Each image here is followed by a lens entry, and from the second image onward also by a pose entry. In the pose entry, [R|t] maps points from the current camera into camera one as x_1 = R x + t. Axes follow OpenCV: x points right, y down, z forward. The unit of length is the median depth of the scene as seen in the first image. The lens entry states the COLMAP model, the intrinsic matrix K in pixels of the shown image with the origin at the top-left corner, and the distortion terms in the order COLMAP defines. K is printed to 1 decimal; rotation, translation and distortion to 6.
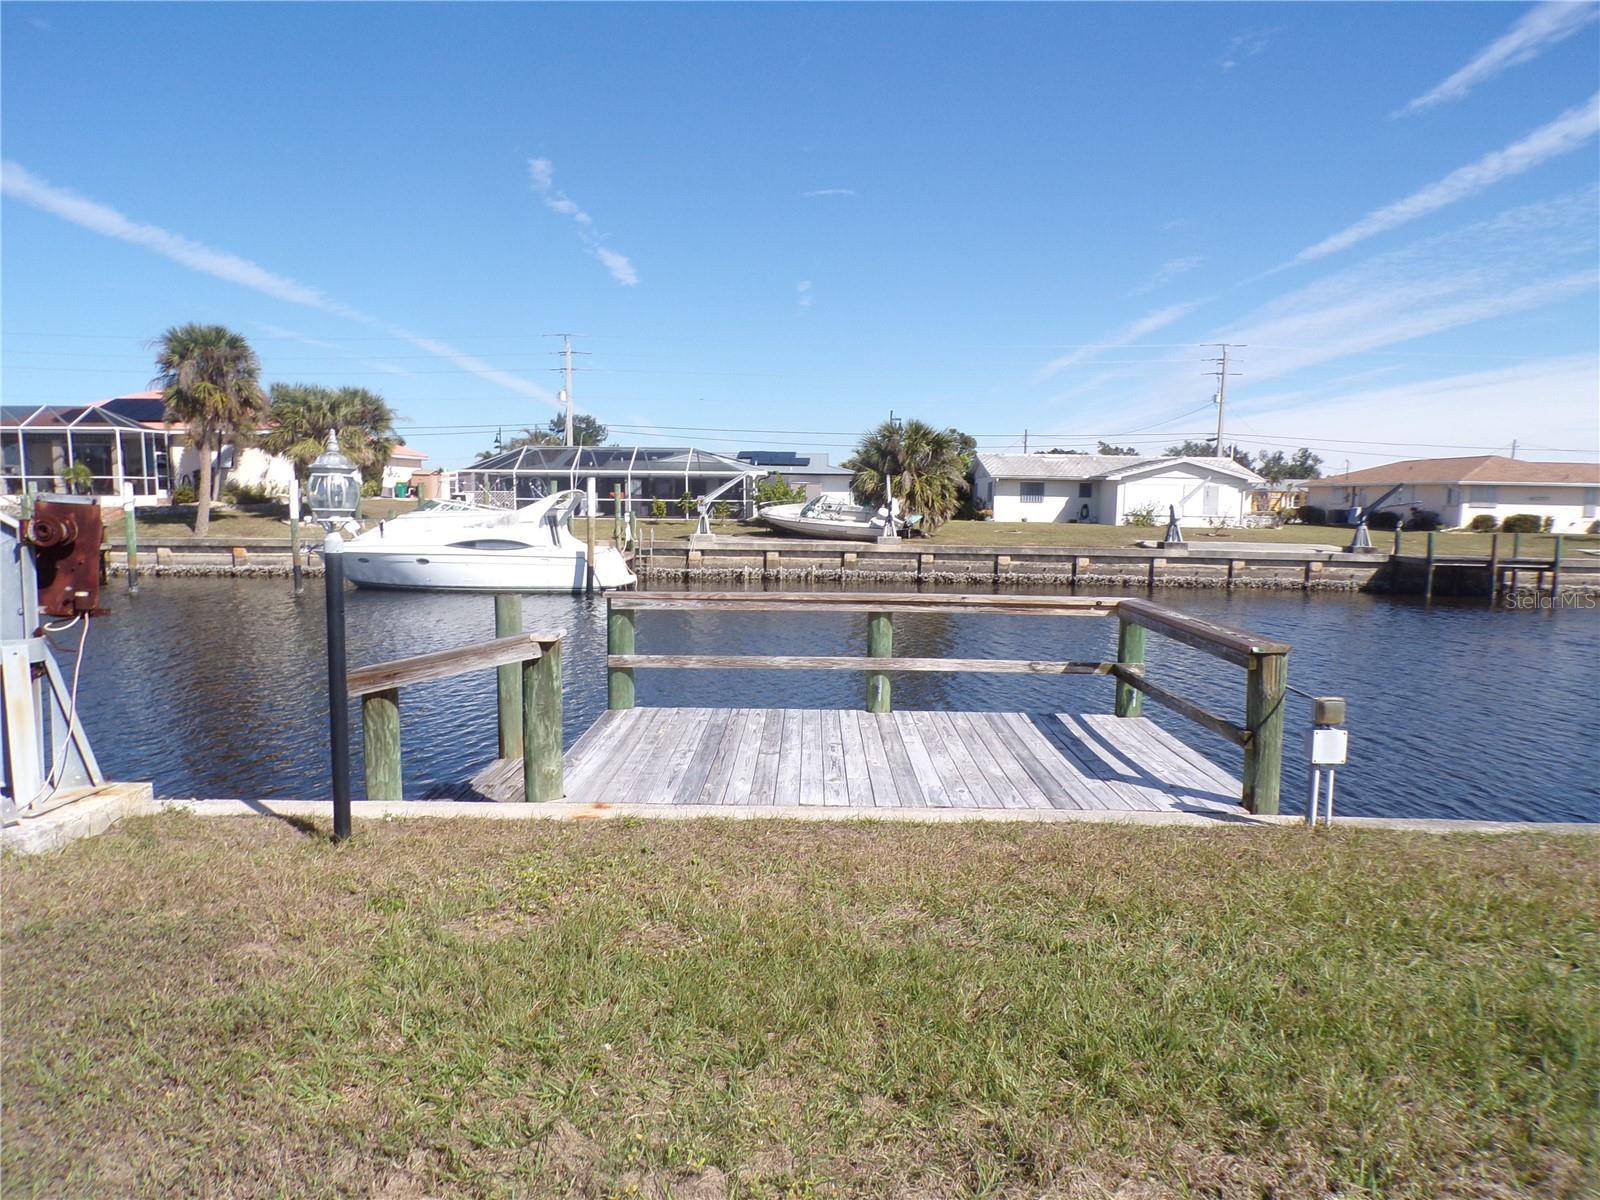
lens RADIAL K [[1098.8, 0, 803.2], [0, 1098.8, 609.4], [0, 0, 1]] dist [-0.018954, 0.047729]
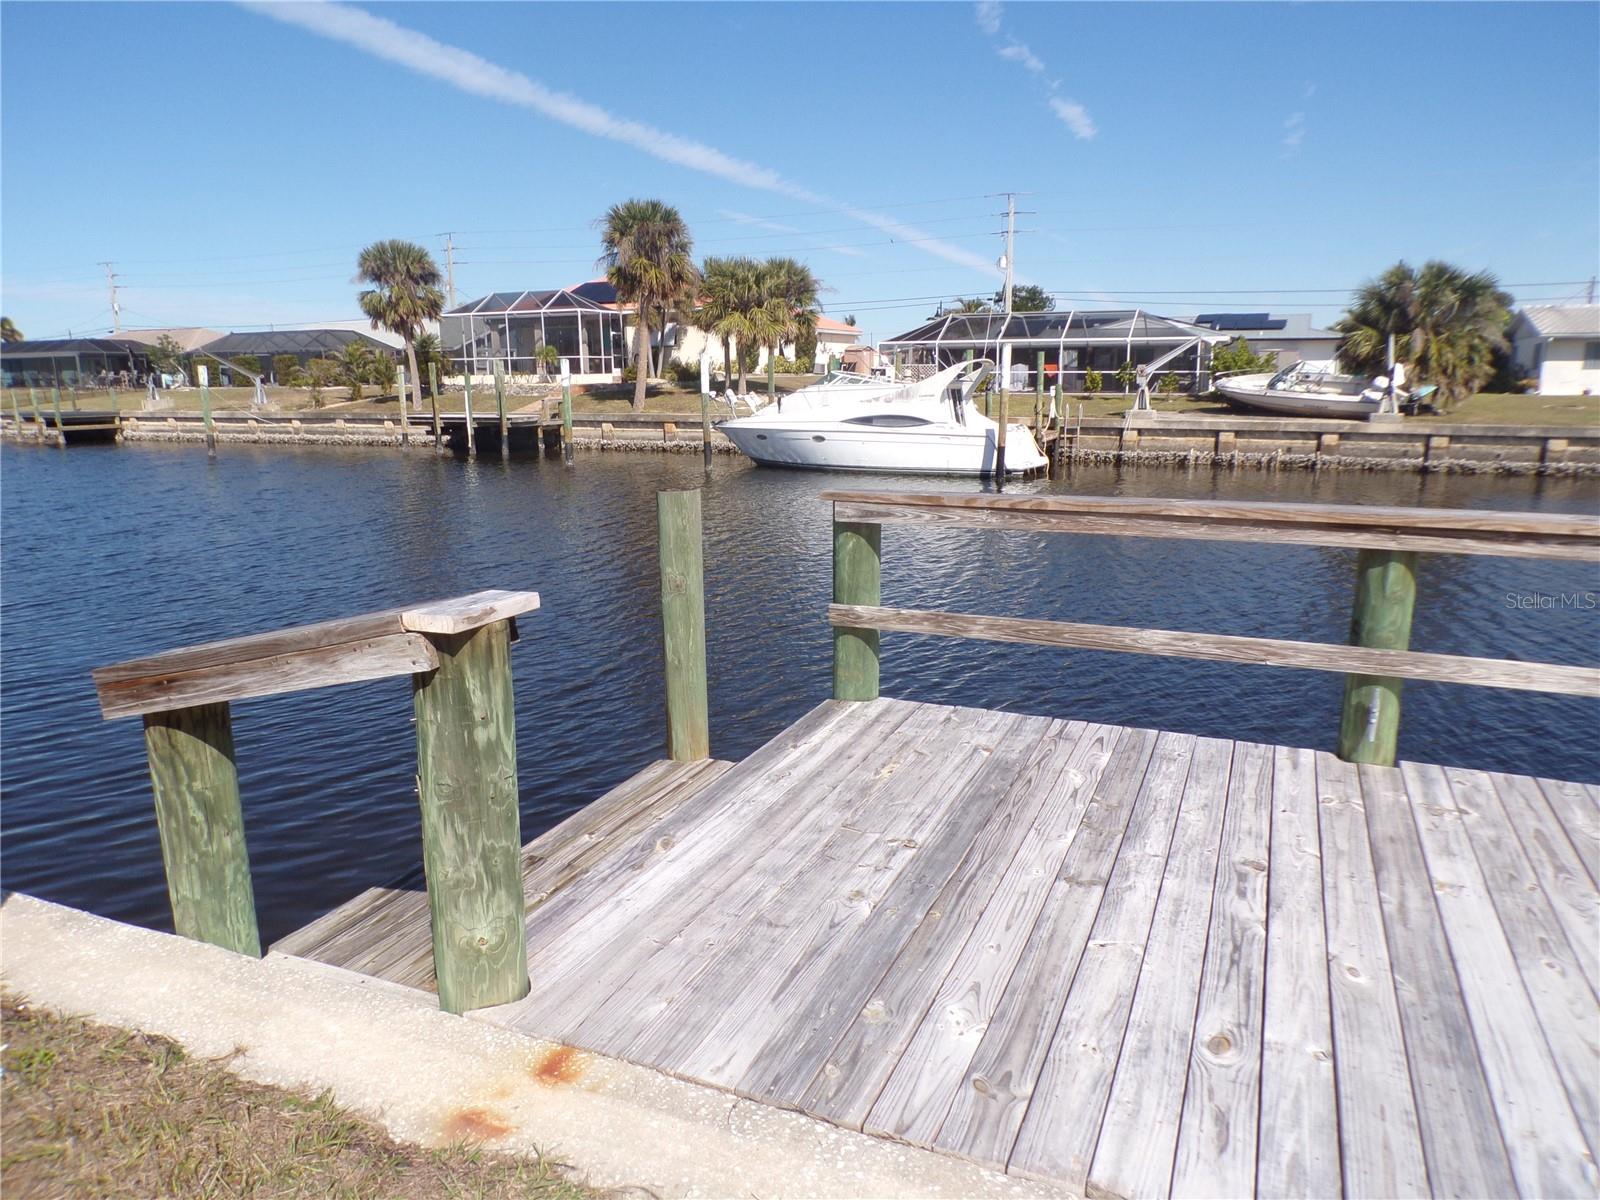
lens RADIAL K [[1094.5, 0, 805.3], [0, 1094.5, 602.5], [0, 0, 1]] dist [-0.001356, 0.021381]
pose [[0.921061, 0.067612, -0.383503, 0.004555], [-0.028184, 0.993804, 0.107518, -0.003686], [0.388396, -0.088222, 0.917260, 0.096340]]
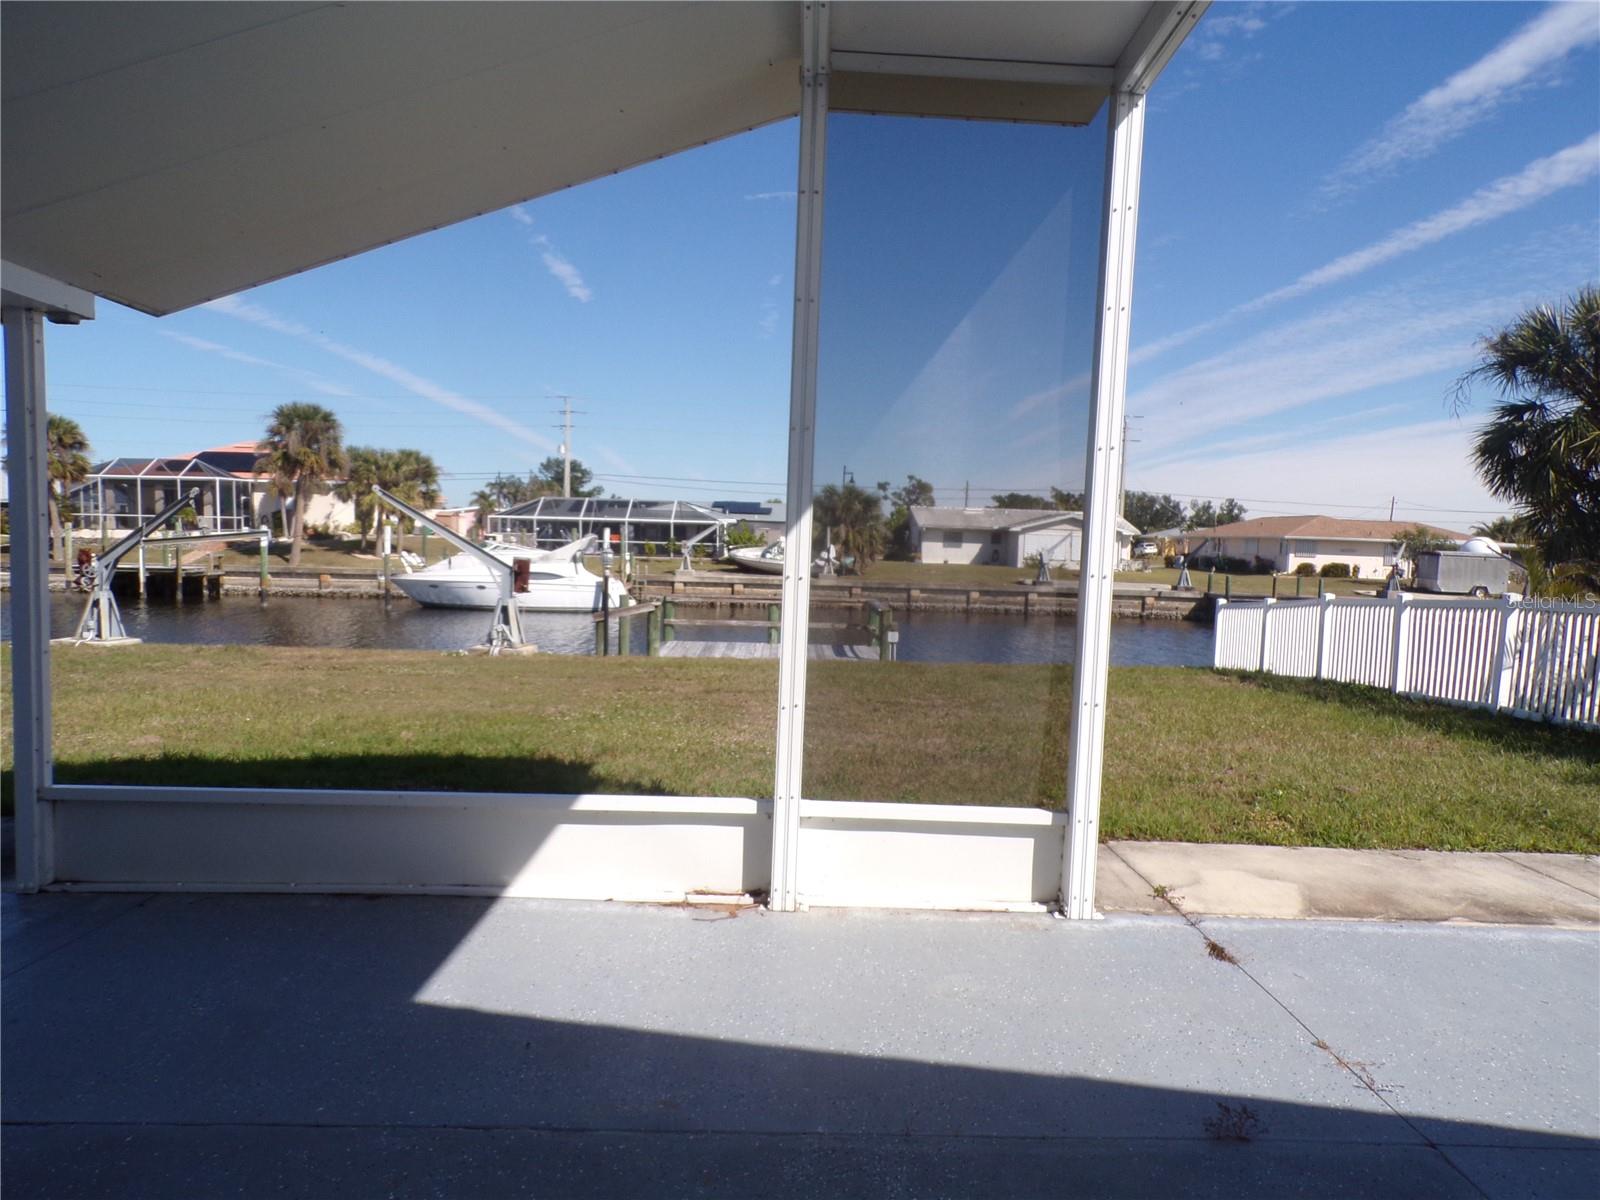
lens RADIAL K [[1104.4, 0, 804.6], [0, 1104.4, 604.2], [0, 0, 1]] dist [-0.005451, 0.037396]
pose [[0.999528, 0.013899, 0.027395, 0.014282], [-0.012858, 0.999202, -0.037805, 0.019485], [-0.027898, 0.037435, 0.998910, -0.302176]]
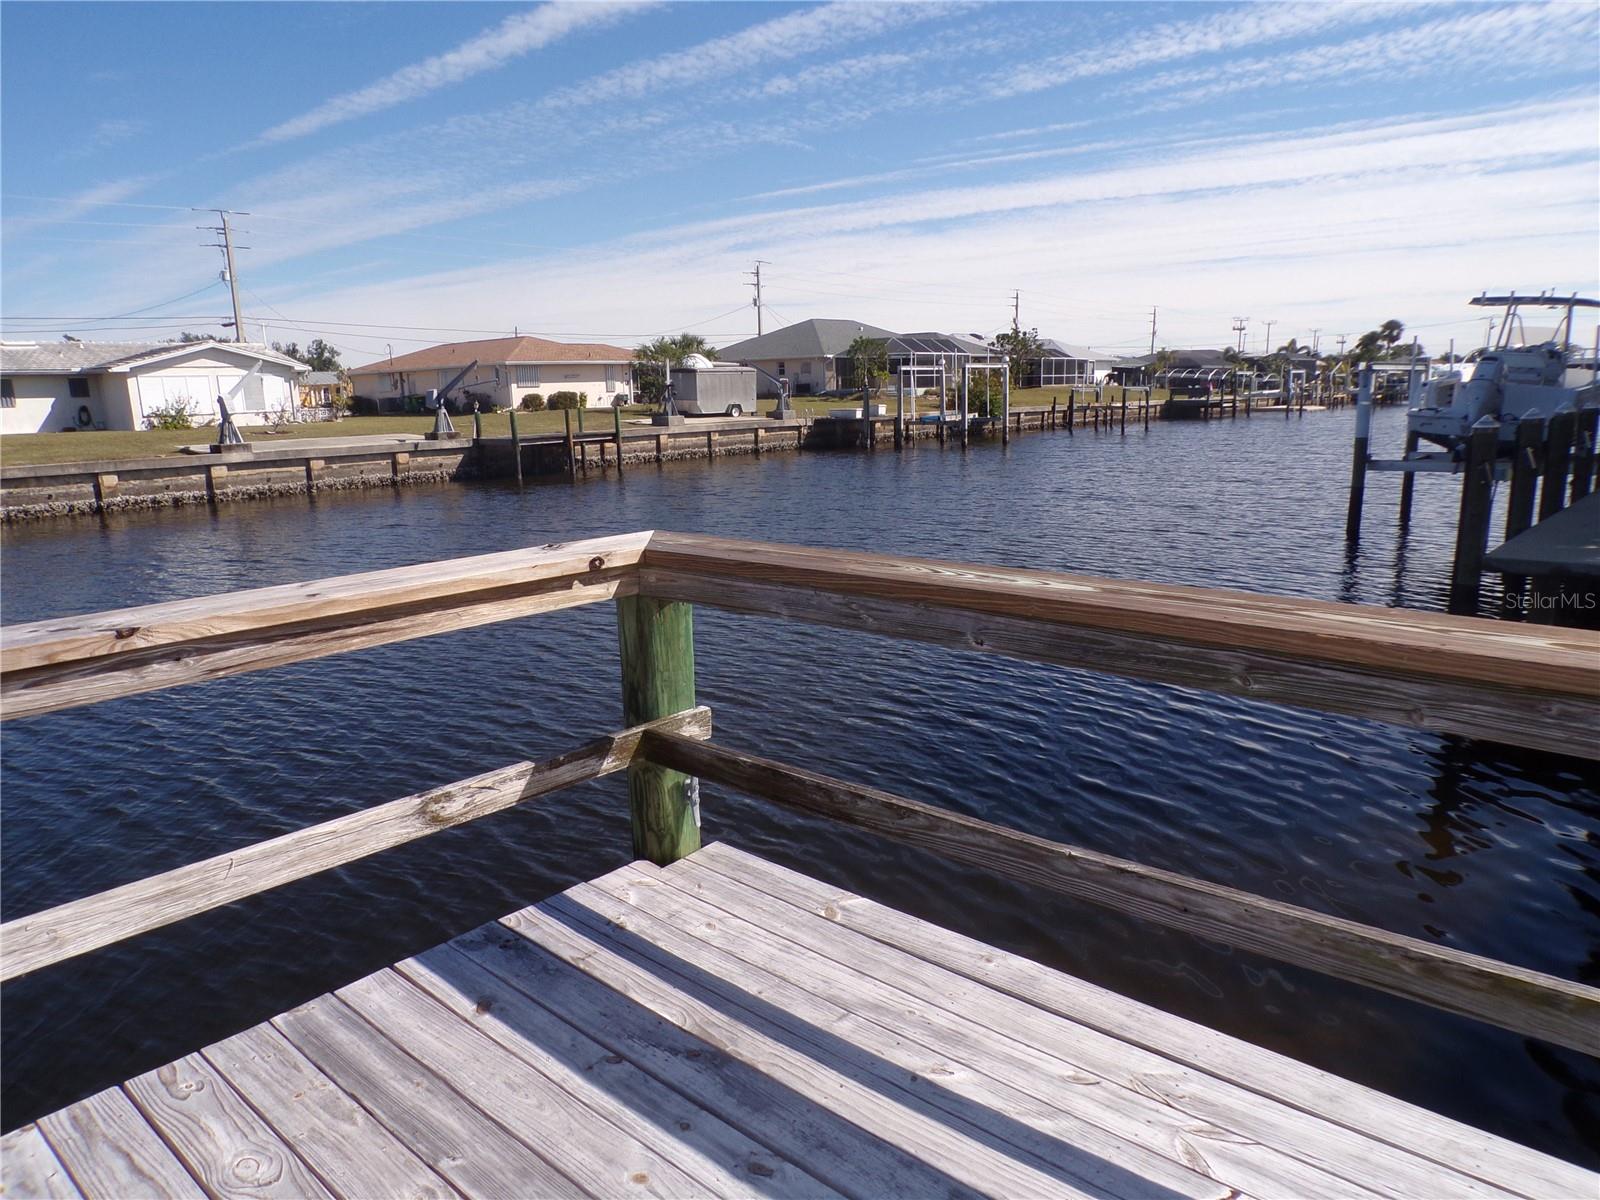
lens RADIAL K [[1098.8, 0, 803.2], [0, 1098.8, 609.4], [0, 0, 1]] dist [-0.018954, 0.047729]
pose [[0.666258, -0.189750, 0.721176, 0.014646], [0.123842, 0.981810, 0.143915, -0.006156], [-0.735366, -0.006573, 0.677638, 0.143884]]
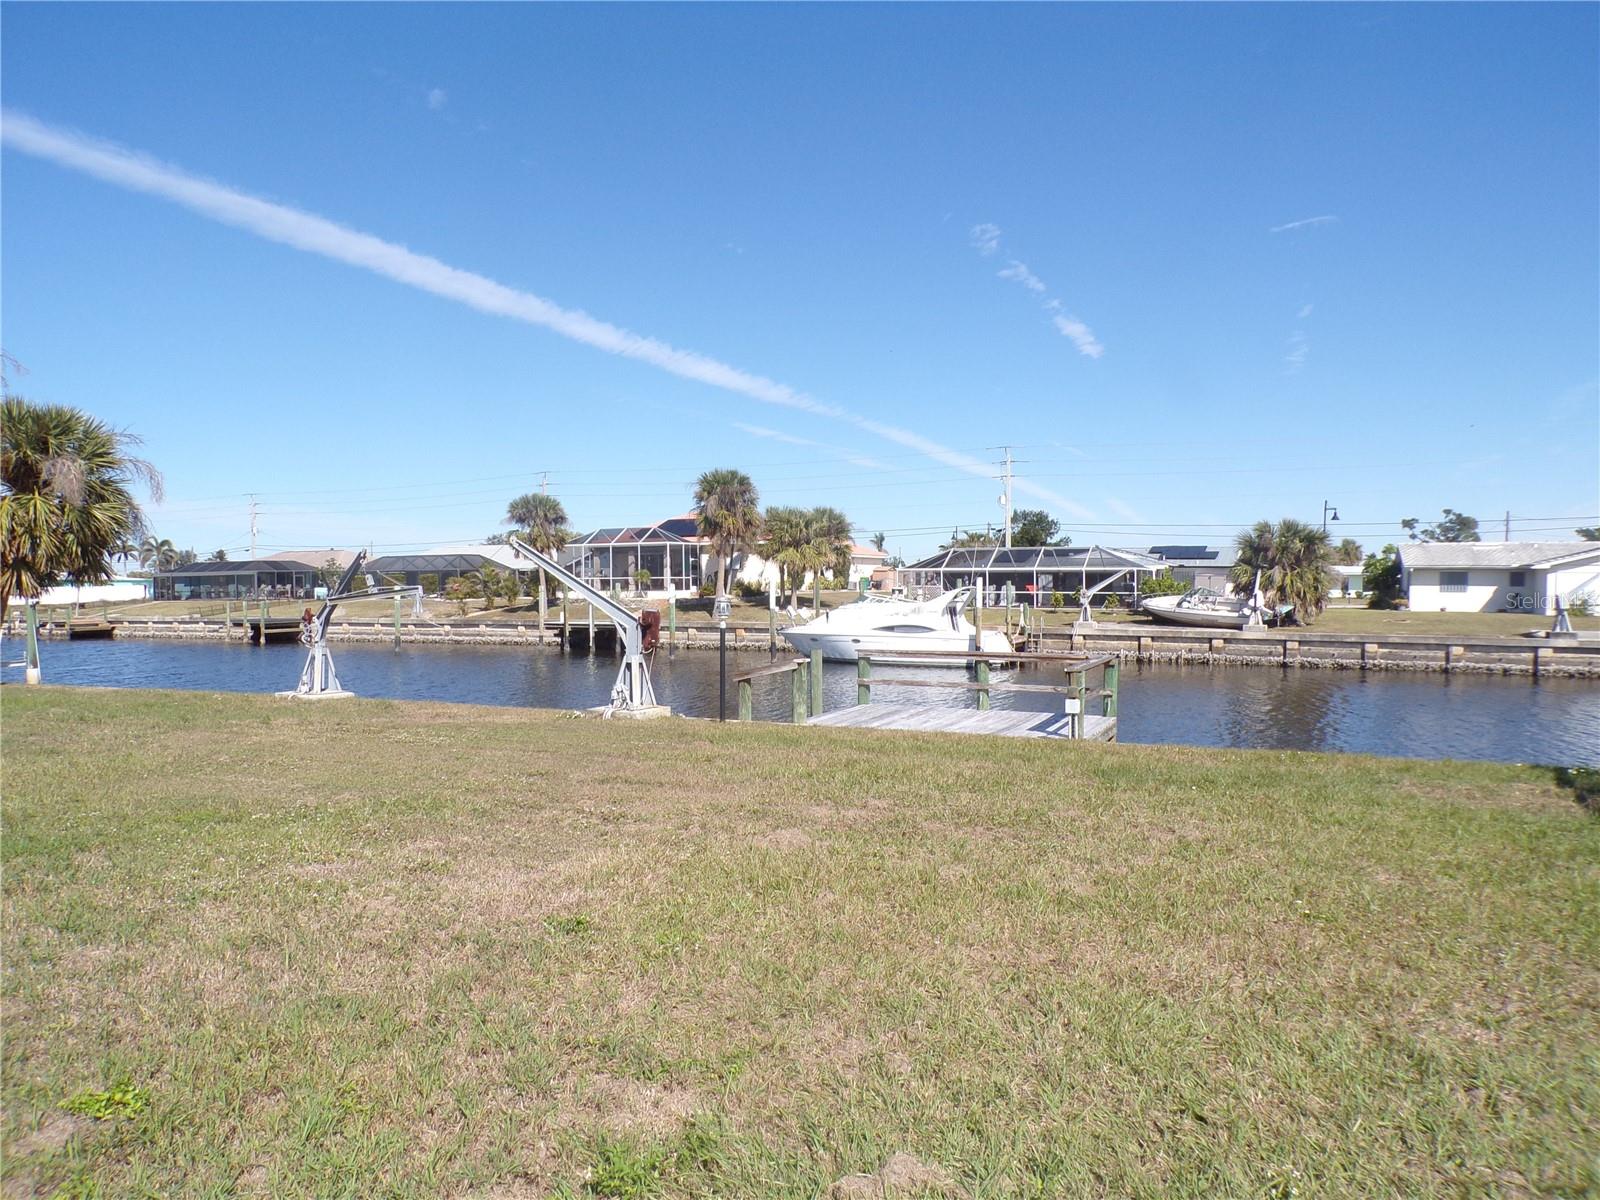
lens RADIAL K [[1100.6, 0, 800.0], [0, 1100.6, 600.0], [0, 0, 1]] dist [0.008832, 0.000407]
pose [[0.907166, -0.001989, -0.420768, 0.124706], [-0.034556, 0.996259, -0.079211, 0.012806], [0.419351, 0.086397, 0.903703, -0.200245]]
